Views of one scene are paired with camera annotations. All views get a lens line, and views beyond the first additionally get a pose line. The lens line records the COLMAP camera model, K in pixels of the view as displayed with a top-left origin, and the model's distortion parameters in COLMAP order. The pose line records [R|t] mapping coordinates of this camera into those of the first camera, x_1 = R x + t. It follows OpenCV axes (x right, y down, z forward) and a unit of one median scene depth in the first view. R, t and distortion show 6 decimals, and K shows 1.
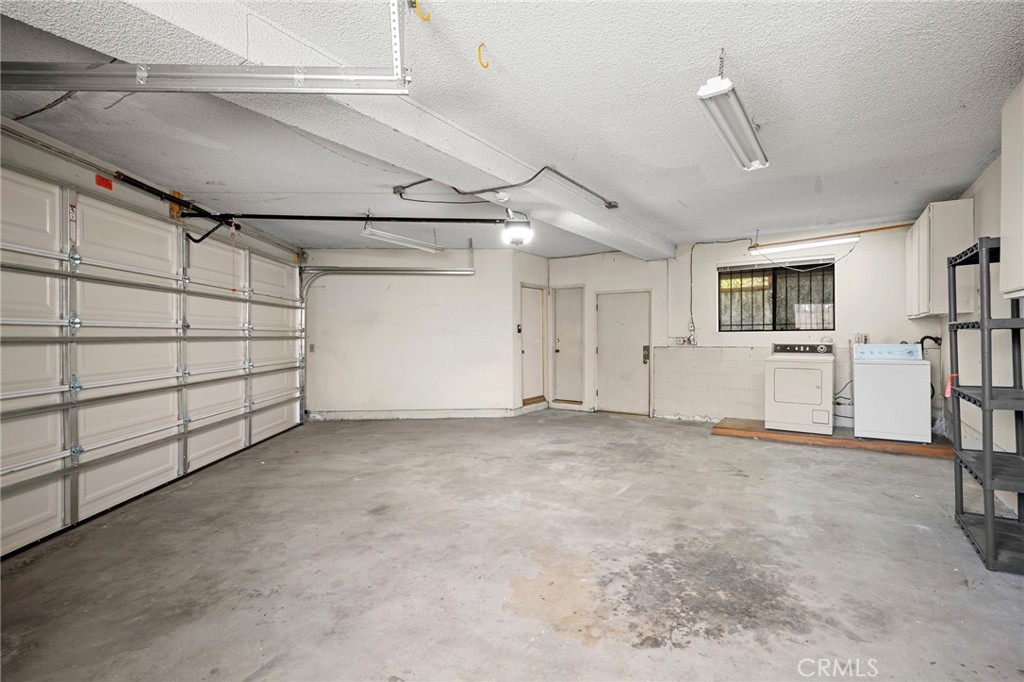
lens RADIAL K [[479.1, 0, 511.7], [0, 479.1, 338.2], [0, 0, 1]] dist [0.000931, -0.000840]
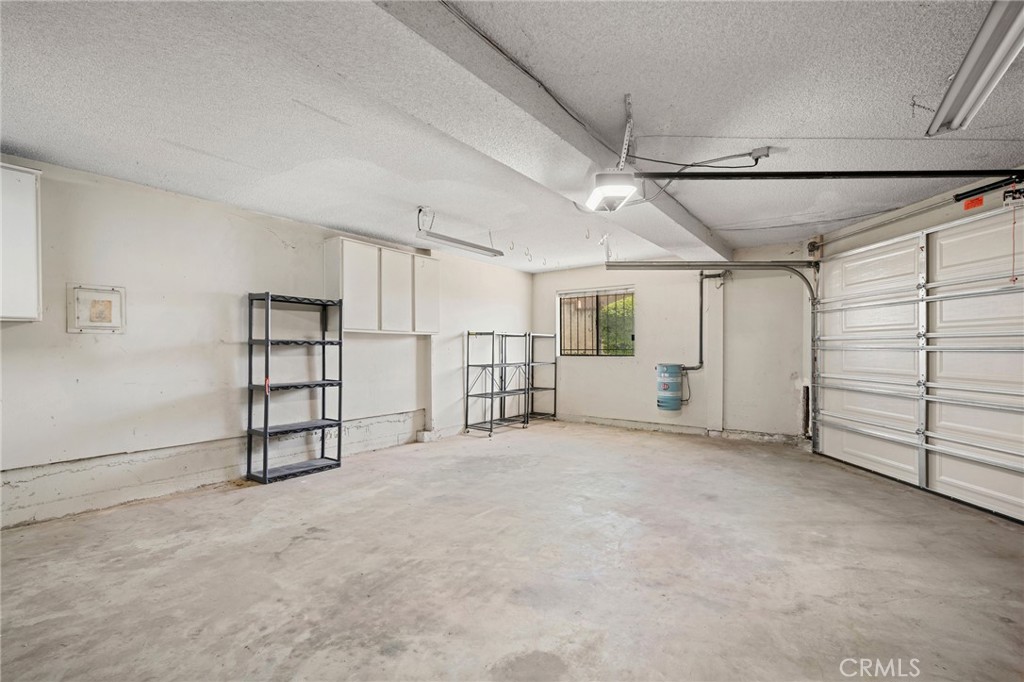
lens RADIAL K [[479.1, 0, 511.1], [0, 479.1, 344.5], [0, 0, 1]] dist [0.000931, -0.000840]
pose [[-0.999556, 0.007629, 0.028811, 0.172420], [0.007498, 0.999961, -0.004653, -0.008367], [-0.028846, -0.004435, -0.999574, 2.233011]]
